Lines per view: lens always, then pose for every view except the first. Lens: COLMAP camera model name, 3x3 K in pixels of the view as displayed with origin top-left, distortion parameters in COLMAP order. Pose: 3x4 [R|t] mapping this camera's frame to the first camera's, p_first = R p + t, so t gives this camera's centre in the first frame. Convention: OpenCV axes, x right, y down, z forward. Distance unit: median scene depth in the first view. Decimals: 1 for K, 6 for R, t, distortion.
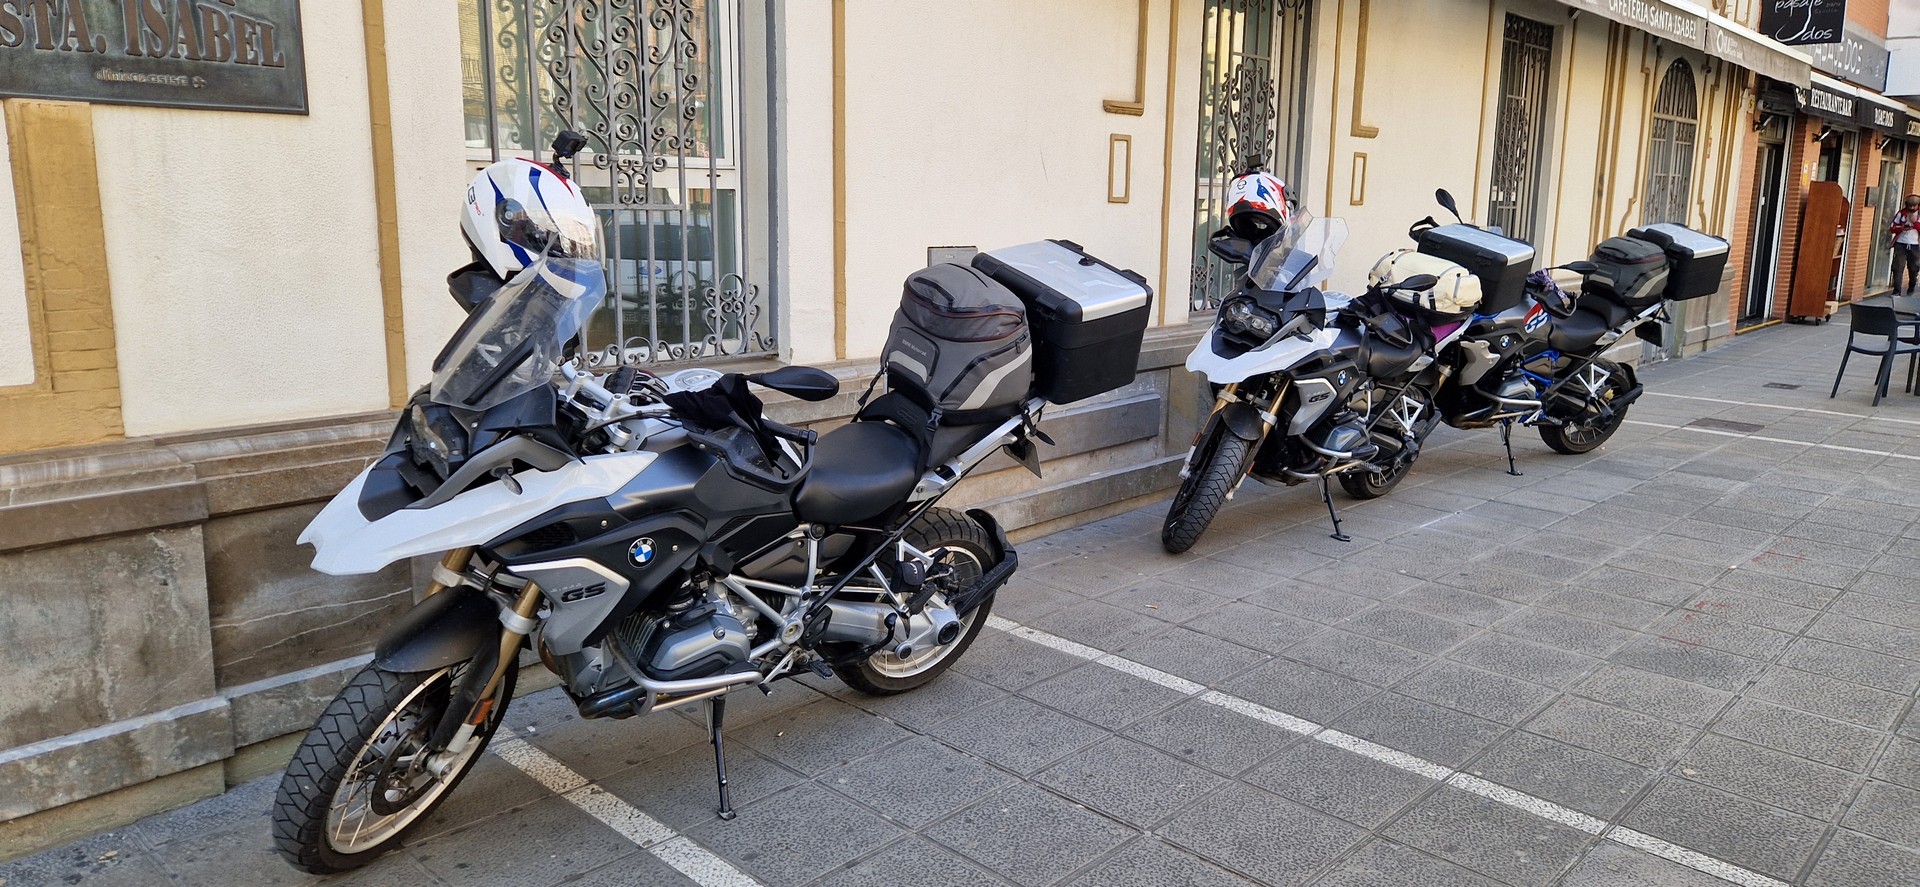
lens RADIAL K [[1296.3, 0, 962.1], [0, 1296.3, 428.3], [0, 0, 1]] dist [0.049151, -0.023036]
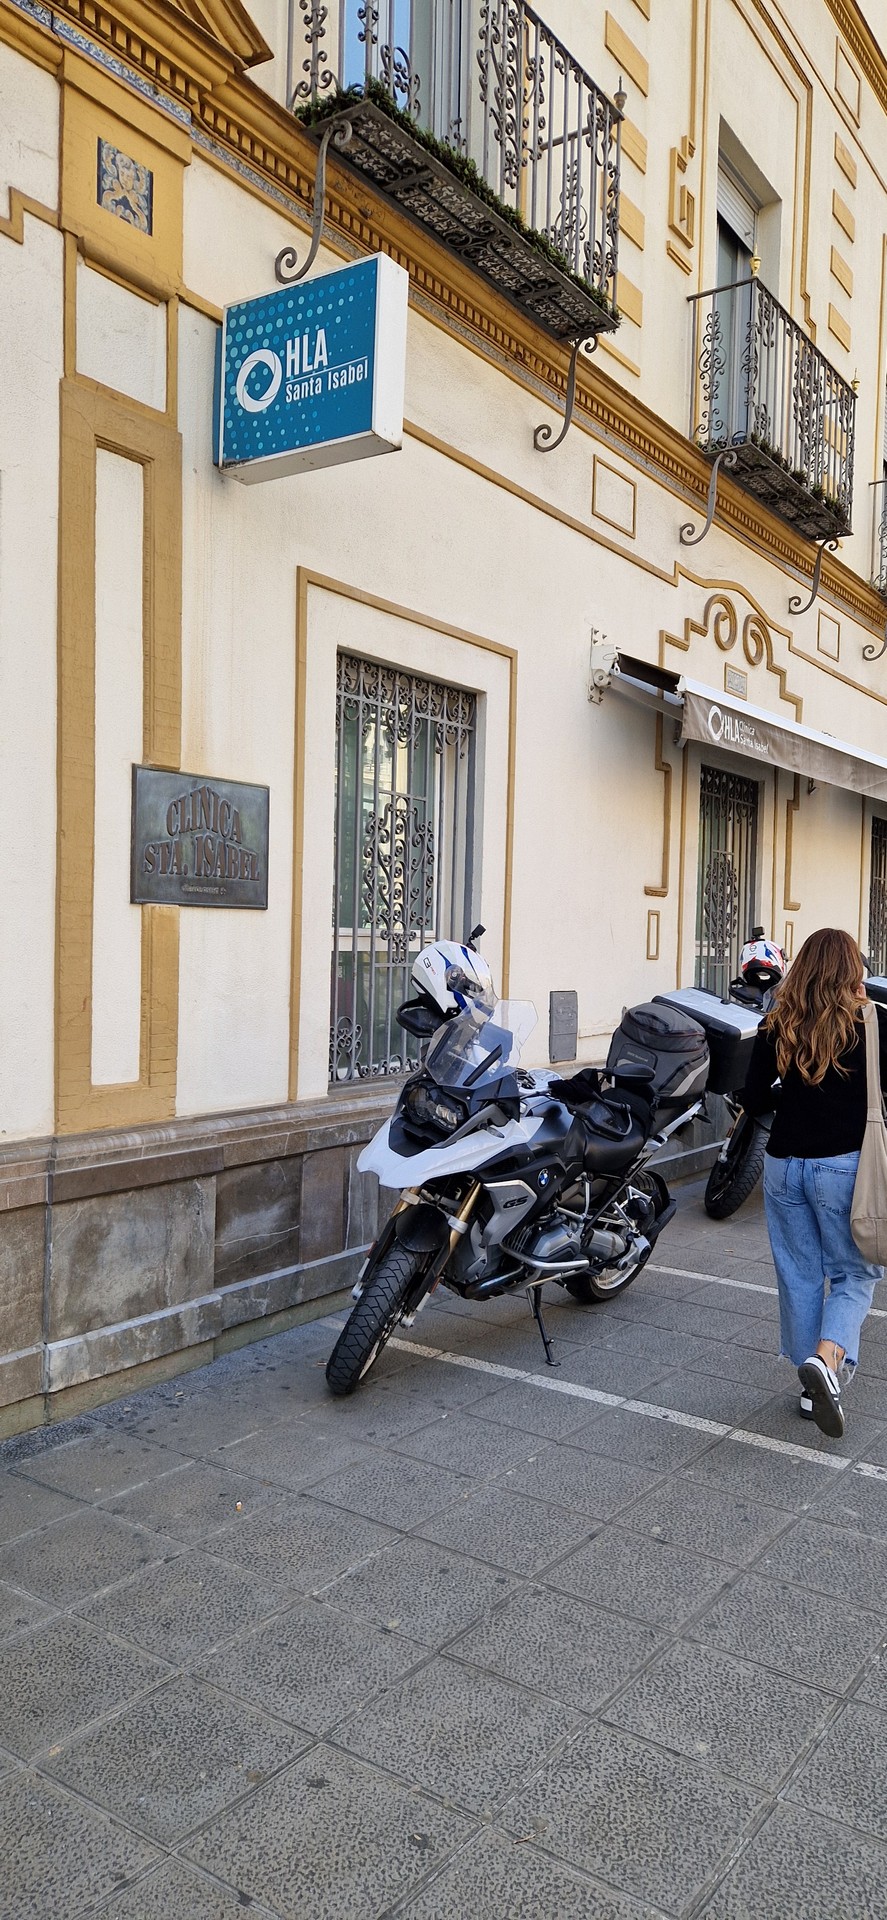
lens RADIAL K [[1296.3, 0, 449.2], [0, 1296.3, 973.7], [0, 0, 1]] dist [0.049151, -0.023036]
pose [[0.990258, 0.002262, 0.139224, -0.511297], [0.018877, 0.988456, -0.150325, 0.072999], [-0.137956, 0.151489, 0.978785, -0.534221]]
